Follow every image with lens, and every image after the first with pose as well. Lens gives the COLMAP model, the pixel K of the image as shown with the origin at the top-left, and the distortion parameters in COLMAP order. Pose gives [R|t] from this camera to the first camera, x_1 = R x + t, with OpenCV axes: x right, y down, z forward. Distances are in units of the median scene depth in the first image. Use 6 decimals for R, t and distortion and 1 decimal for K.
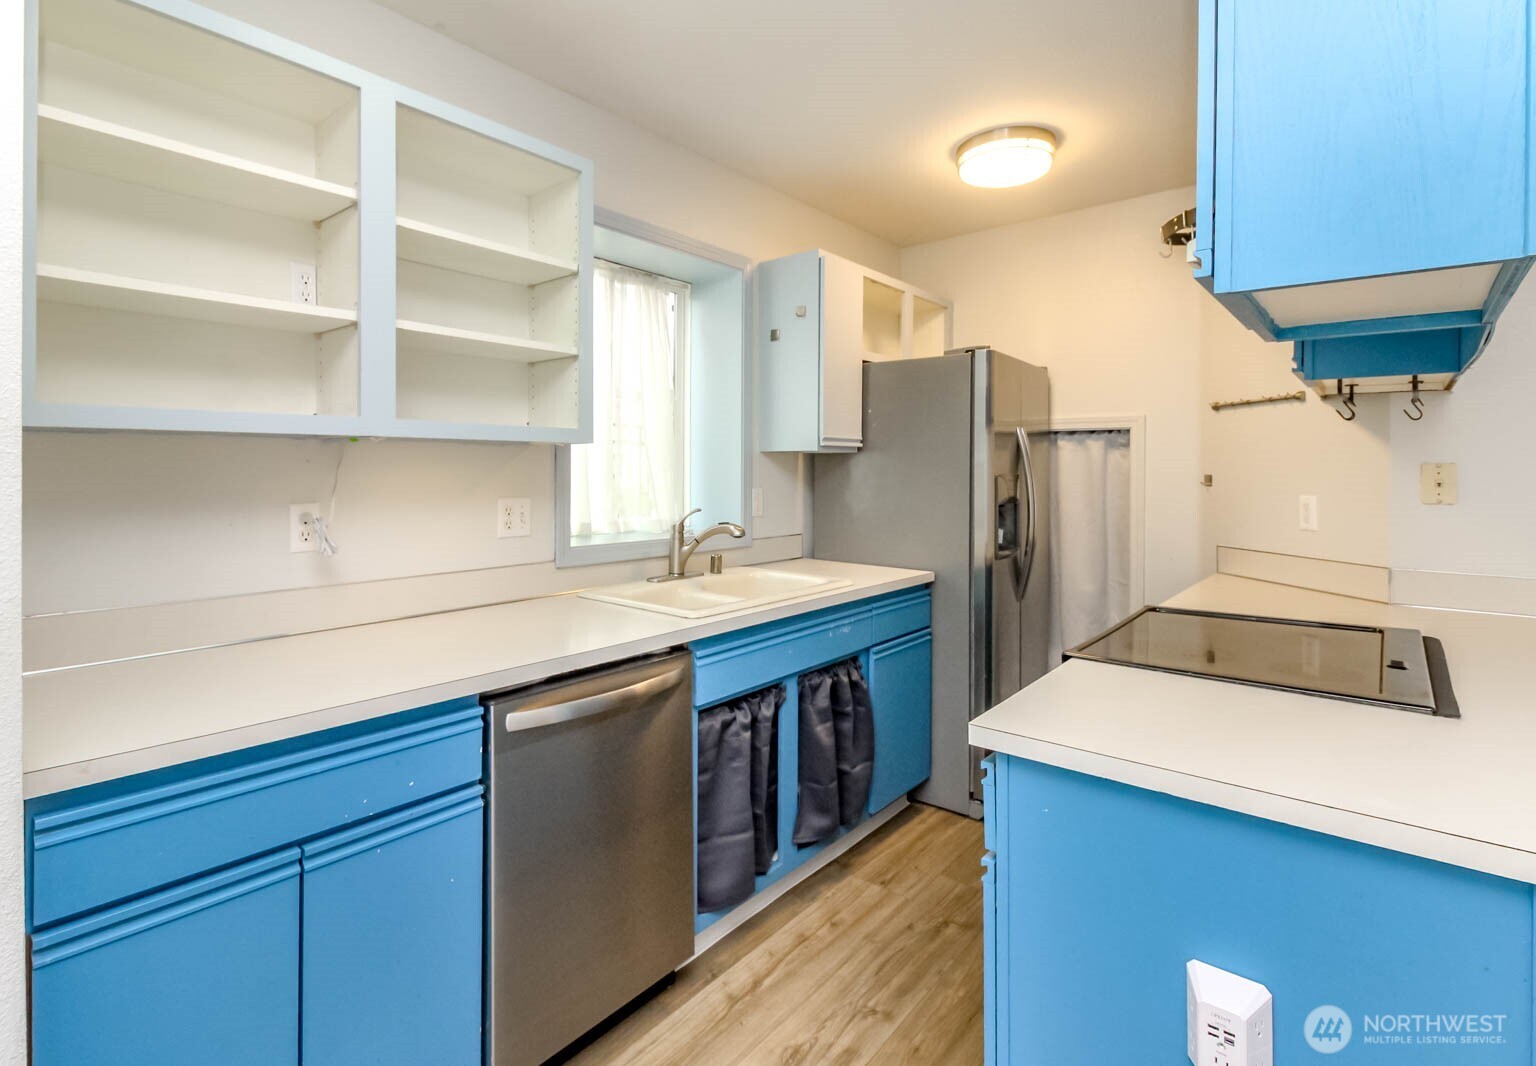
lens RADIAL K [[758.9, 0, 743.7], [0, 758.9, 484.0], [0, 0, 1]] dist [0.020521, -0.000414]
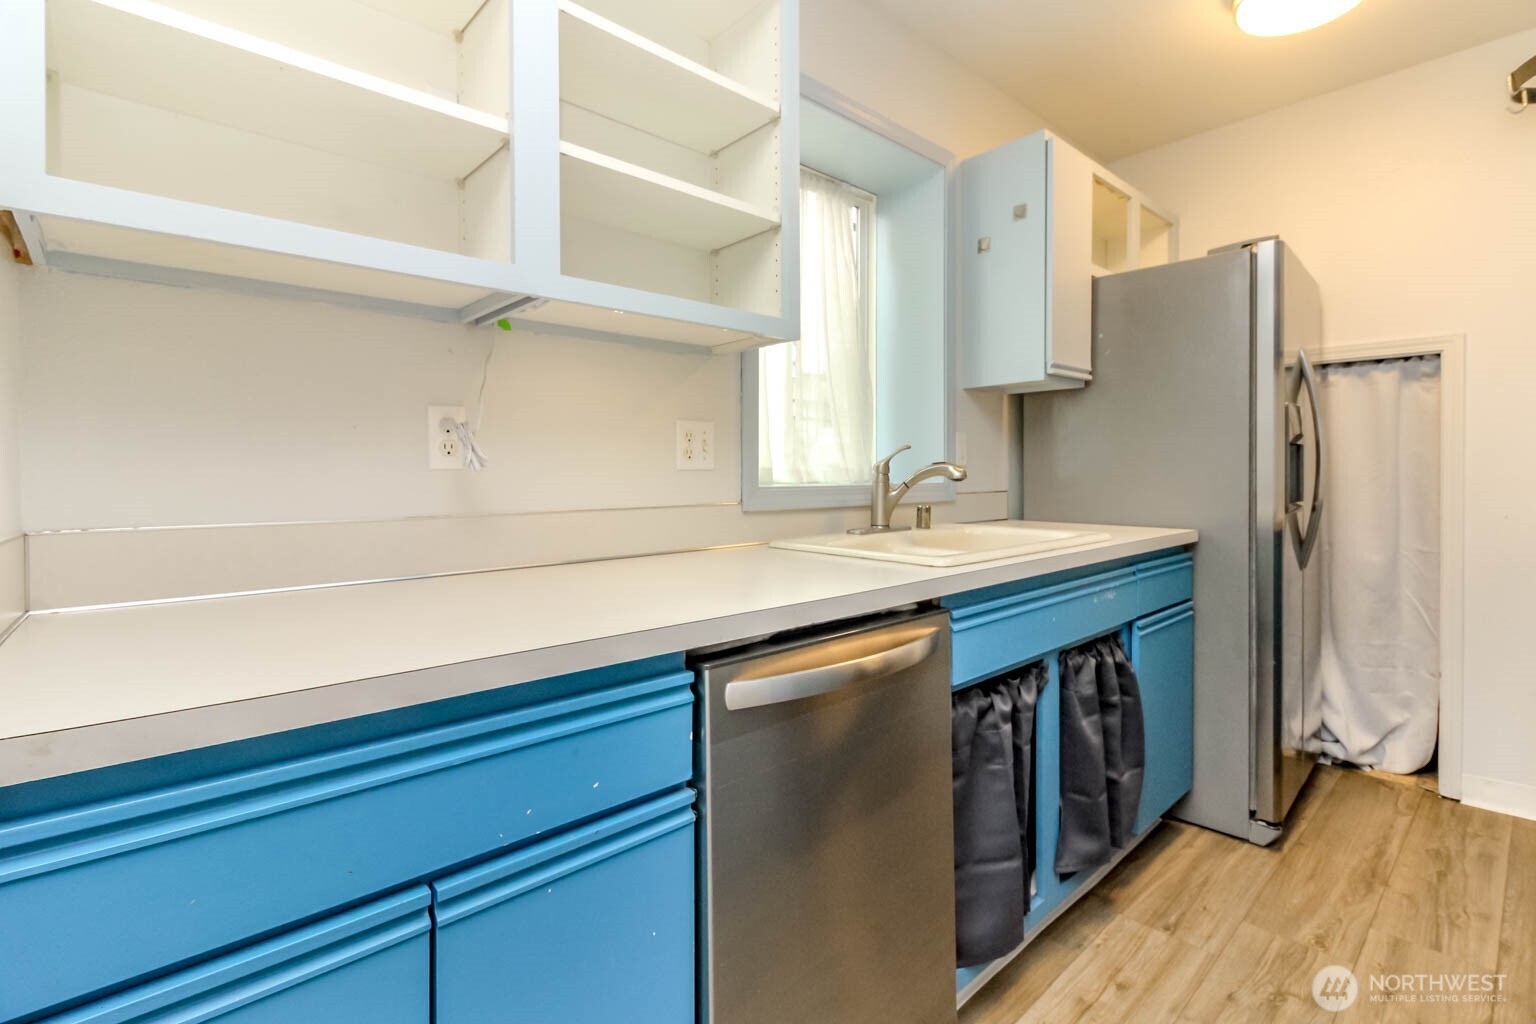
lens RADIAL K [[718.4, 0, 764.0], [0, 718.4, 480.9], [0, 0, 1]] dist [0.015587, -0.012231]
pose [[0.991838, -0.010720, -0.127051, -0.120038], [0.009459, 0.999900, -0.010526, 0.080578], [0.127151, 0.009238, 0.991840, 0.232116]]
